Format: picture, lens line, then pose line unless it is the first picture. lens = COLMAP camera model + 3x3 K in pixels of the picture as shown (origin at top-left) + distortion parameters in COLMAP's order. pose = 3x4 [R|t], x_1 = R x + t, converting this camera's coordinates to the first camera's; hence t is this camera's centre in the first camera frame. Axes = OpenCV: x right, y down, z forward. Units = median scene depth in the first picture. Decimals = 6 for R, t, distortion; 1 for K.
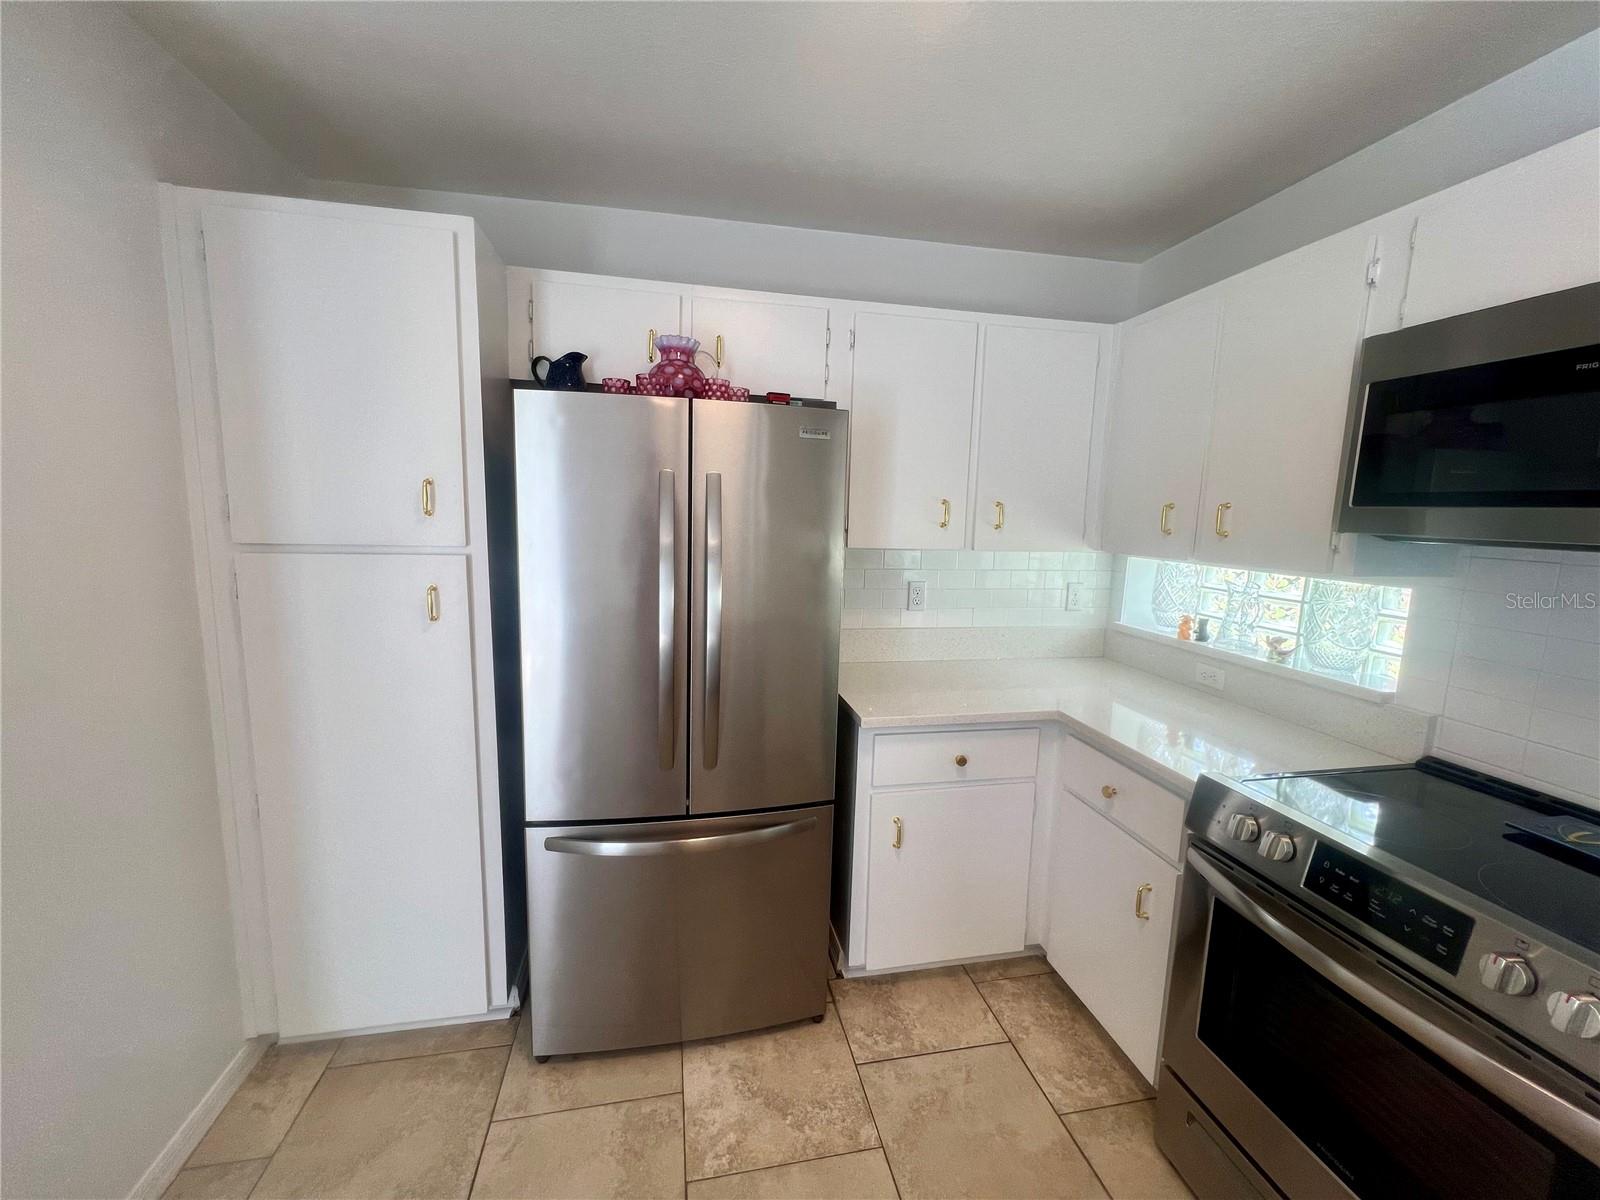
lens RADIAL K [[644.7, 0, 803.4], [0, 644.7, 592.6], [0, 0, 1]] dist [-0.002534, 0.000470]
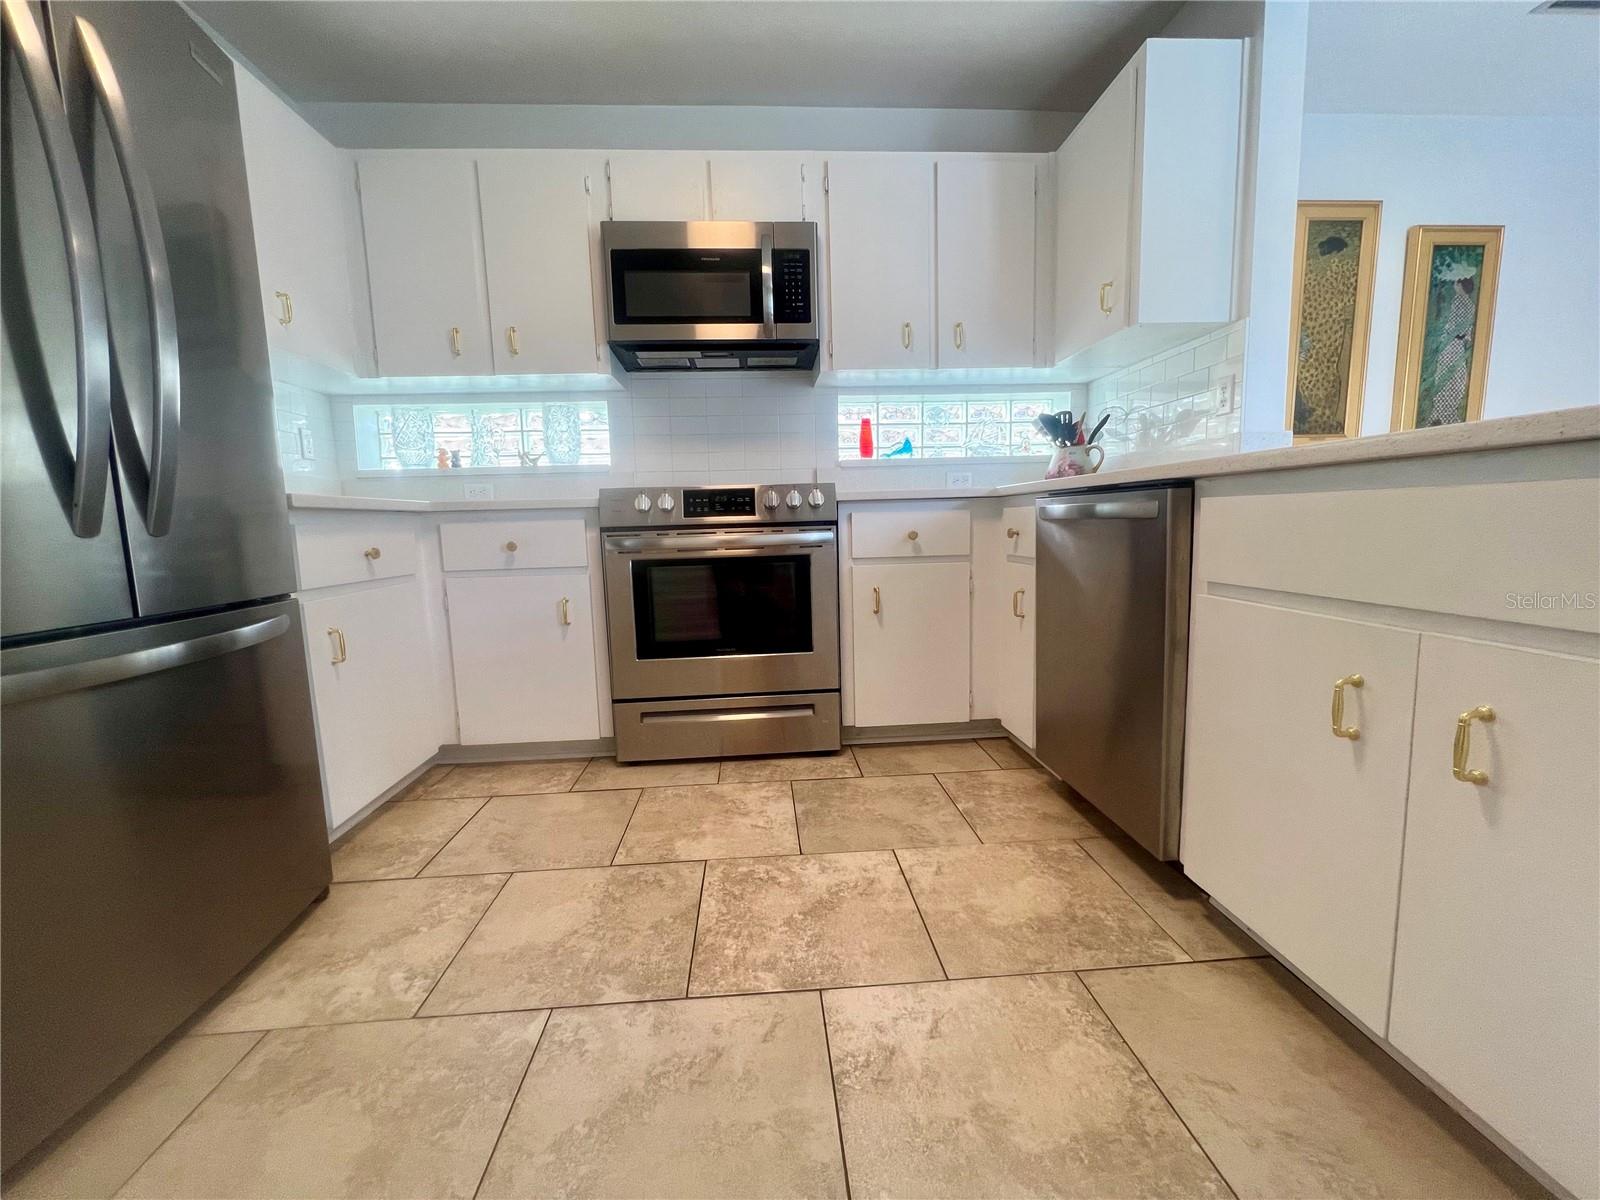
lens RADIAL K [[644.7, 0, 803.4], [0, 644.7, 592.6], [0, 0, 1]] dist [-0.002534, 0.000470]
pose [[0.126135, -0.141312, 0.981897, -0.662641], [0.164497, 0.979078, 0.119775, 0.344892], [-0.978279, 0.146412, 0.146741, 0.307762]]
